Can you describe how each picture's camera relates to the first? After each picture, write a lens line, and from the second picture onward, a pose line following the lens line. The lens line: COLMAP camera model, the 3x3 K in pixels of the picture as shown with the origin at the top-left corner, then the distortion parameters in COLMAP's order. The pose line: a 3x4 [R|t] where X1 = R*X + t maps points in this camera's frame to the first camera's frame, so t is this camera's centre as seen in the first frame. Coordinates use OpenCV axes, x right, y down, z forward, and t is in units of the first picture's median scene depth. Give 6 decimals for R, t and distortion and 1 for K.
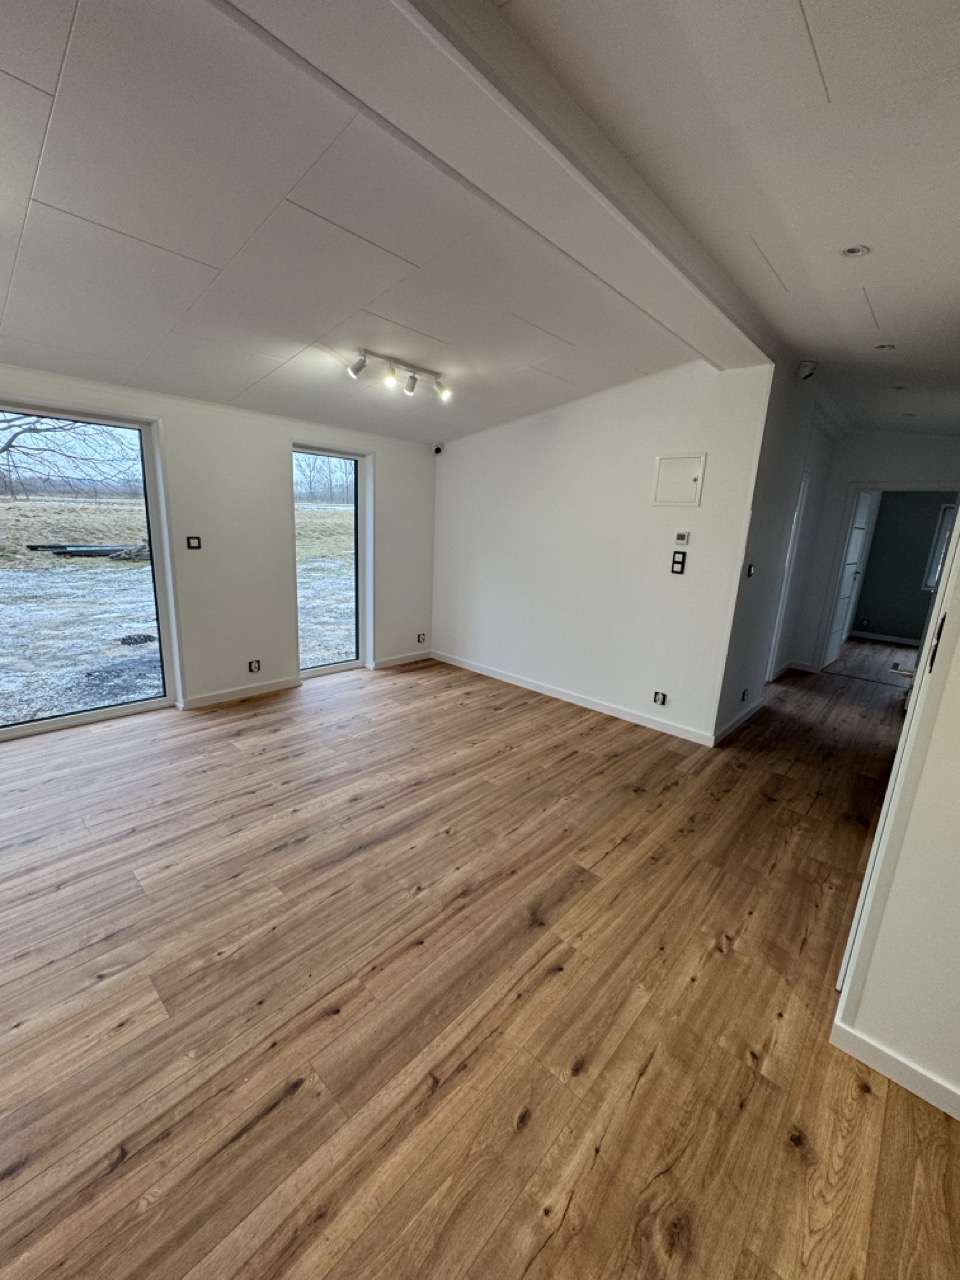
lens RADIAL K [[511.0, 0, 478.0], [0, 511.0, 639.5], [0, 0, 1]] dist [-0.003193, 0.001038]
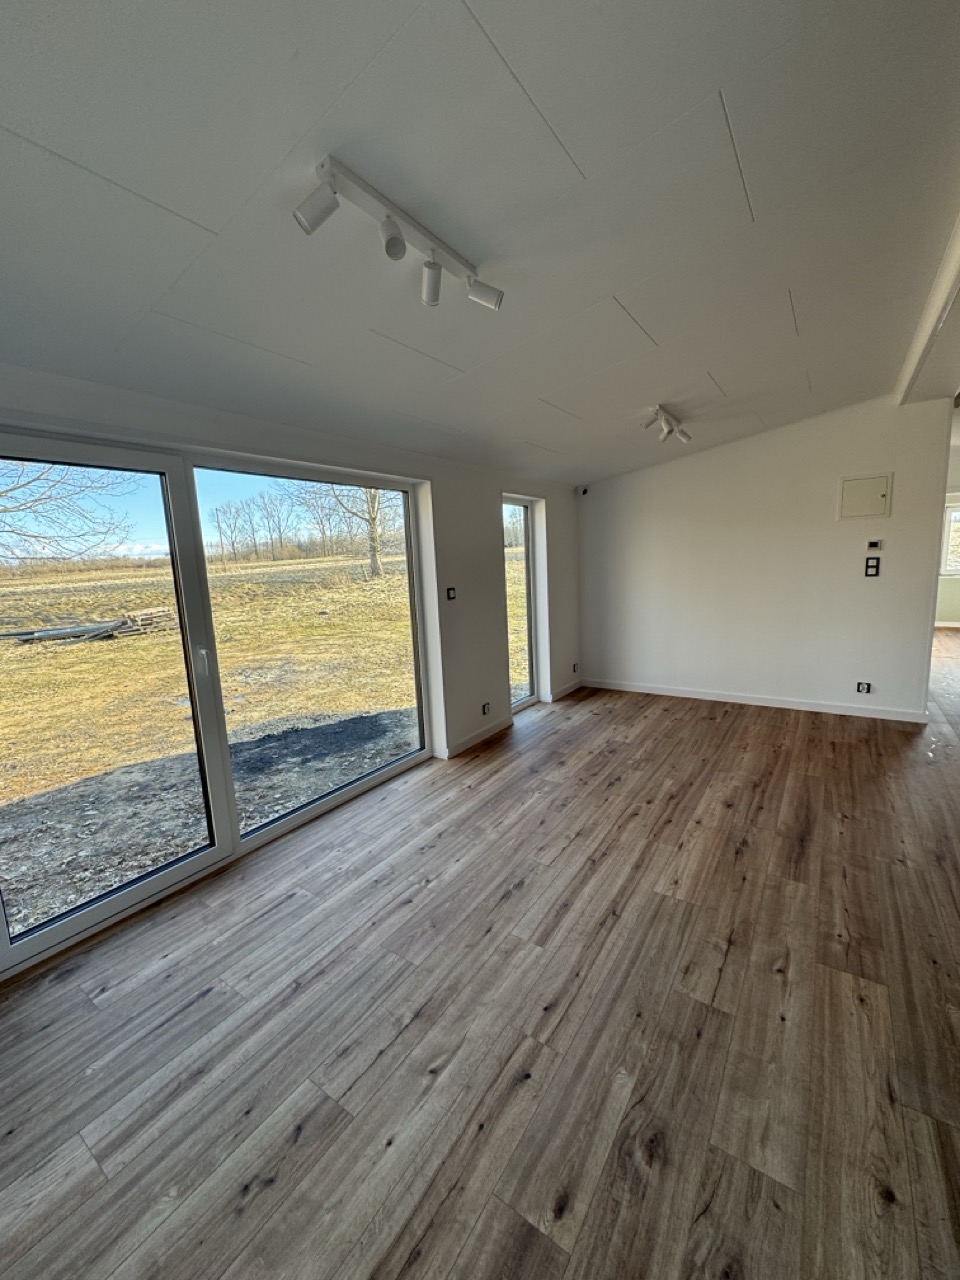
lens RADIAL K [[511.0, 0, 477.3], [0, 511.0, 642.0], [0, 0, 1]] dist [-0.003193, 0.001038]
pose [[0.985792, -0.115934, 0.121549, -0.946247], [0.124408, 0.990127, -0.064591, -0.028091], [-0.112861, 0.078795, 0.990482, -0.038895]]
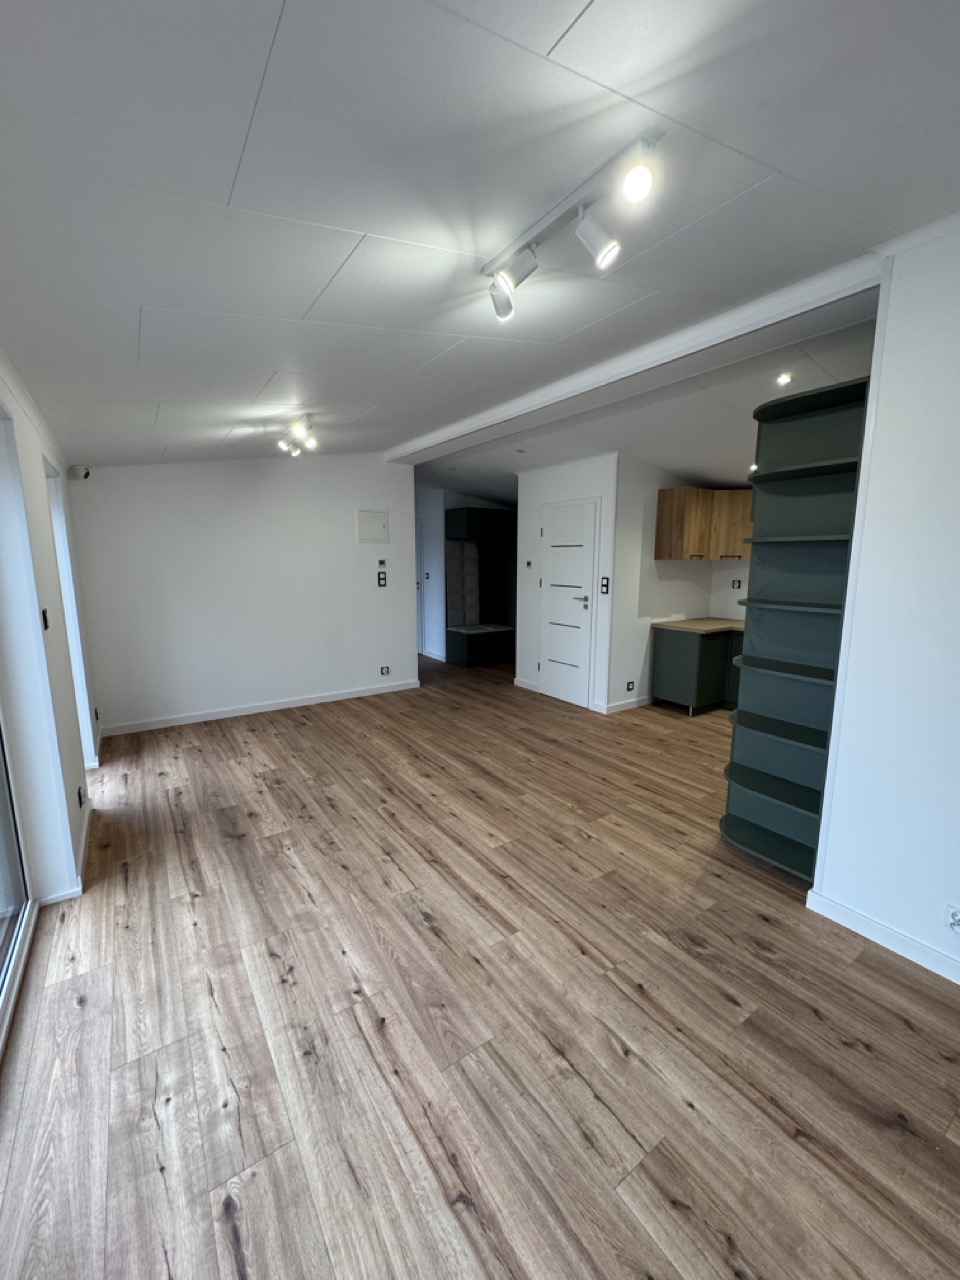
lens RADIAL K [[511.0, 0, 485.4], [0, 511.0, 638.8], [0, 0, 1]] dist [-0.003193, 0.001038]
pose [[0.214509, -0.203038, 0.955386, -1.524731], [0.231993, 0.960754, 0.152090, -0.204426], [-0.948770, 0.189018, 0.253193, 0.513086]]
